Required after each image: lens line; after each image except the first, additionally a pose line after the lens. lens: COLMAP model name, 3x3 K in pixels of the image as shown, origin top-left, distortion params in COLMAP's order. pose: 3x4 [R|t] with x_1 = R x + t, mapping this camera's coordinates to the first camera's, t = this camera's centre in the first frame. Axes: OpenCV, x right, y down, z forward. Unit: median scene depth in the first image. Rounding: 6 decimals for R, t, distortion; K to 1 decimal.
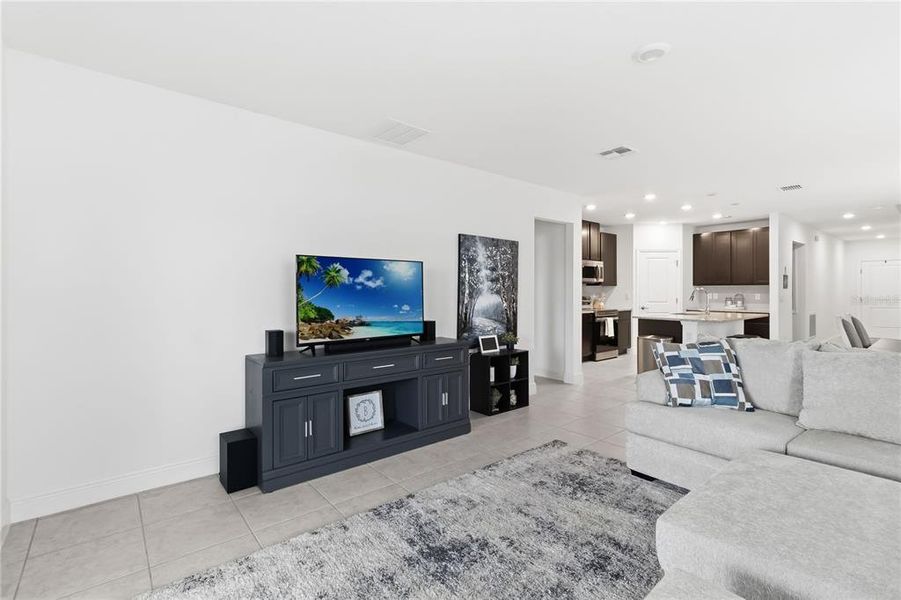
lens RADIAL K [[417.5, 0, 451.8], [0, 417.5, 292.8], [0, 0, 1]] dist [-0.000048, -0.000203]
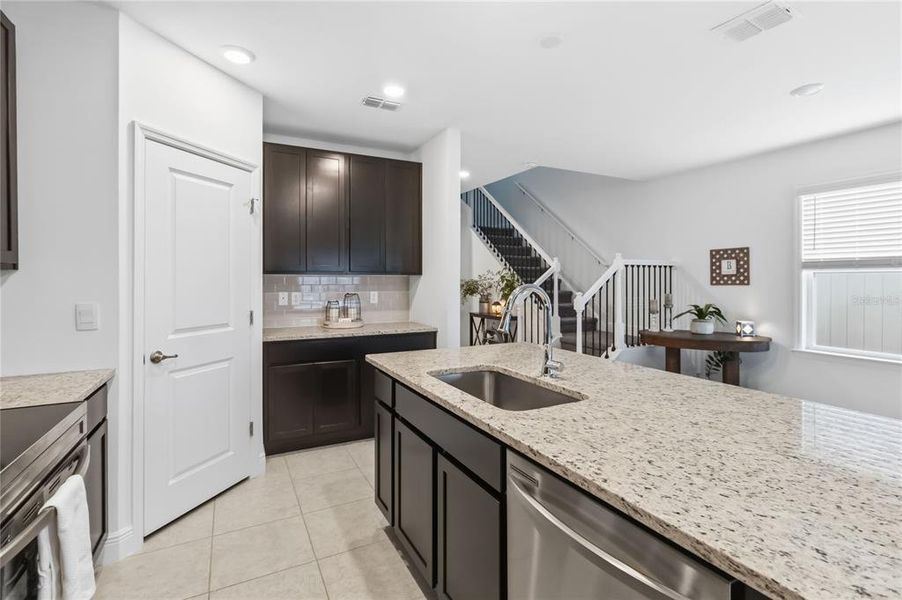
lens RADIAL K [[427.5, 0, 452.8], [0, 427.5, 279.0], [0, 0, 1]] dist [-0.000755, -0.000174]
pose [[0.202941, 0.002077, 0.979189, 0.262885], [0.005325, 0.999981, -0.003225, -0.011499], [-0.979177, 0.005869, 0.202926, 0.858061]]
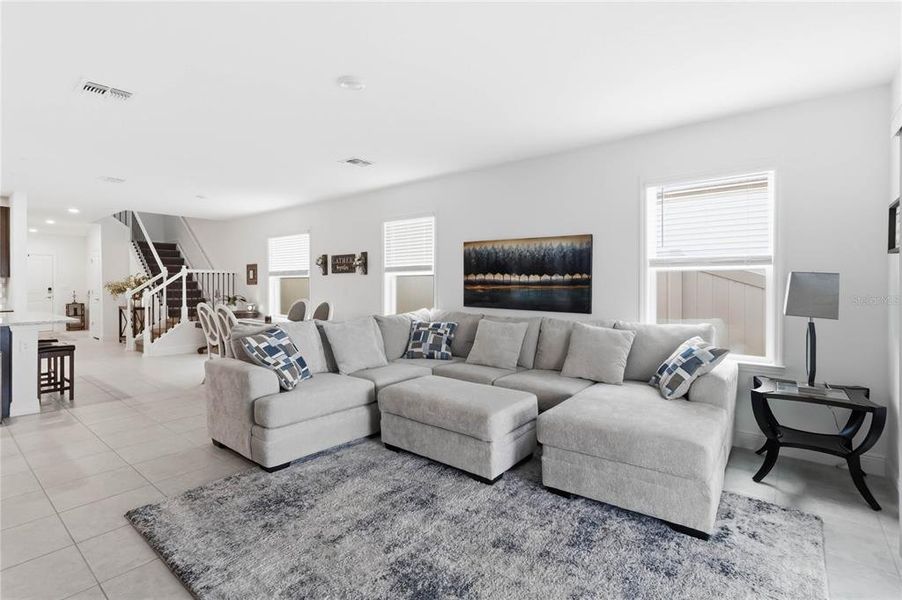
lens RADIAL K [[423.9, 0, 450.2], [0, 423.9, 283.8], [0, 0, 1]] dist [-0.000242, -0.000627]
pose [[-0.203460, 0.002311, 0.979081, -0.239659], [0.003891, 0.999991, -0.001552, -0.000668], [-0.979076, 0.003494, -0.203467, 0.305636]]
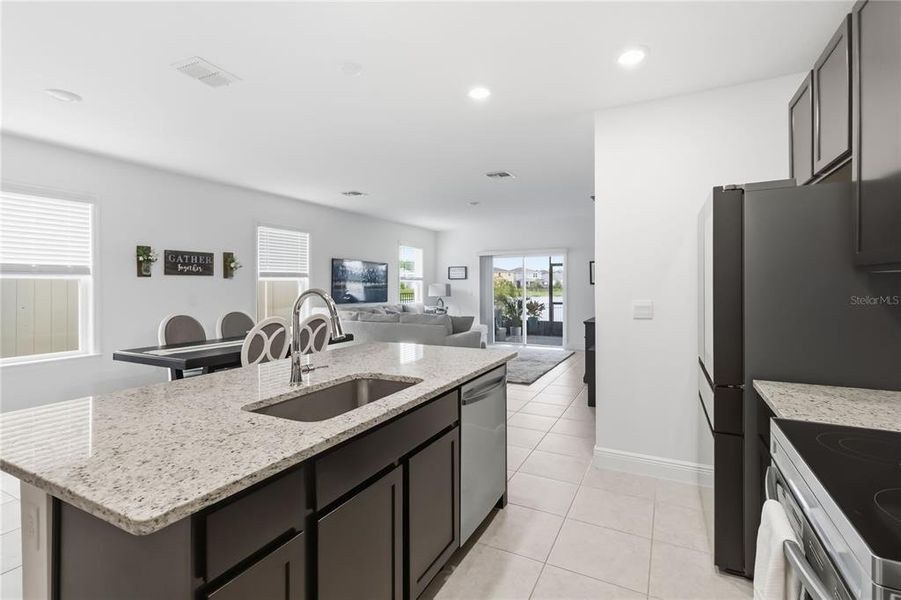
lens RADIAL K [[423.4, 0, 449.7], [0, 423.4, 283.8], [0, 0, 1]] dist [-0.000242, -0.000627]
pose [[-0.923152, 0.002006, -0.384430, 0.533804], [0.001677, 0.999998, 0.001191, -0.011692], [0.384431, 0.000455, -0.923153, 1.111082]]
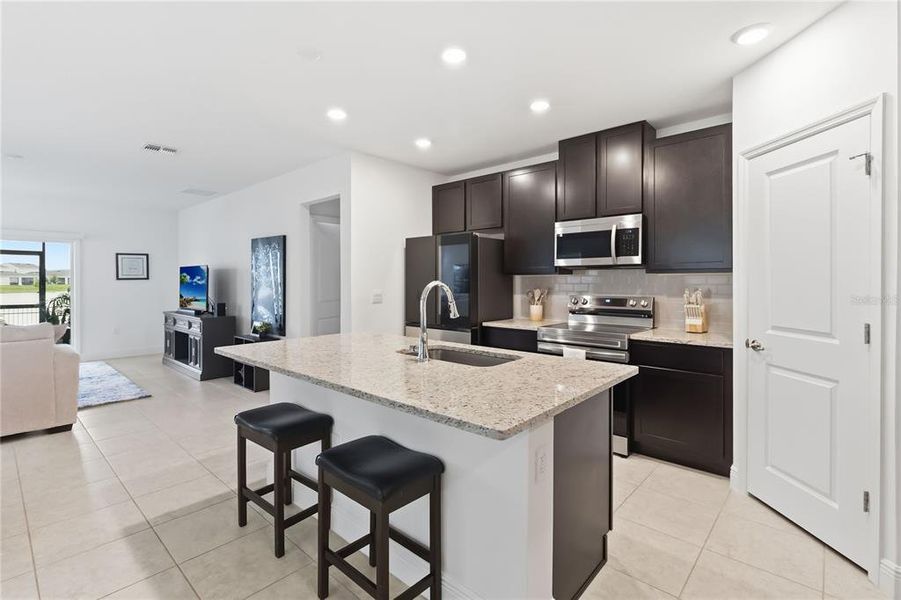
lens RADIAL K [[422.0, 0, 448.2], [0, 422.0, 287.2], [0, 0, 1]] dist [0.003308, -0.000069]
pose [[0.139108, 0.015567, -0.990155, 0.810667], [-0.005377, 0.999874, 0.014964, -0.009498], [0.990263, 0.003242, 0.139174, 0.831375]]
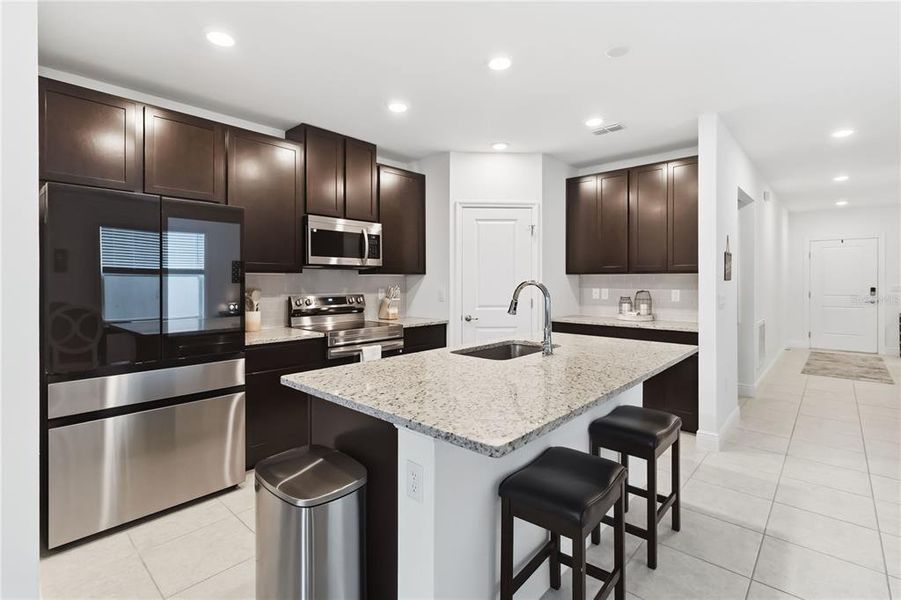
lens RADIAL K [[423.4, 0, 449.7], [0, 423.4, 283.8], [0, 0, 1]] dist [-0.000242, -0.000627]
pose [[0.989532, -0.001377, 0.144304, 0.404429], [0.000651, 0.999987, 0.005079, -0.008790], [-0.144310, -0.004932, 0.989520, 0.555440]]
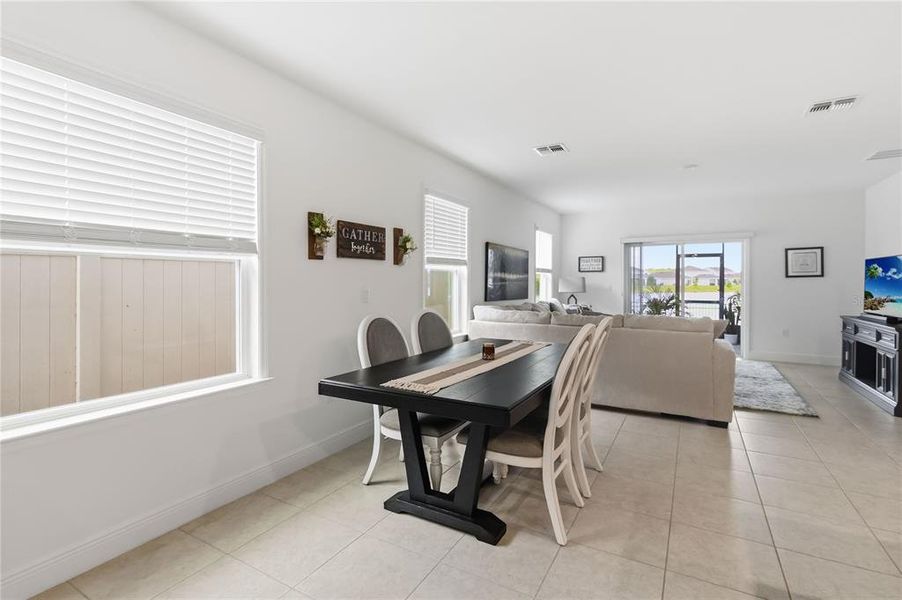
lens RADIAL K [[423.9, 0, 450.2], [0, 423.9, 283.8], [0, 0, 1]] dist [-0.000242, -0.000627]
pose [[-0.936699, 0.002639, -0.350125, 0.725977], [-0.000256, 0.999966, 0.008223, -0.001718], [0.350135, 0.007792, -0.936667, 0.805313]]
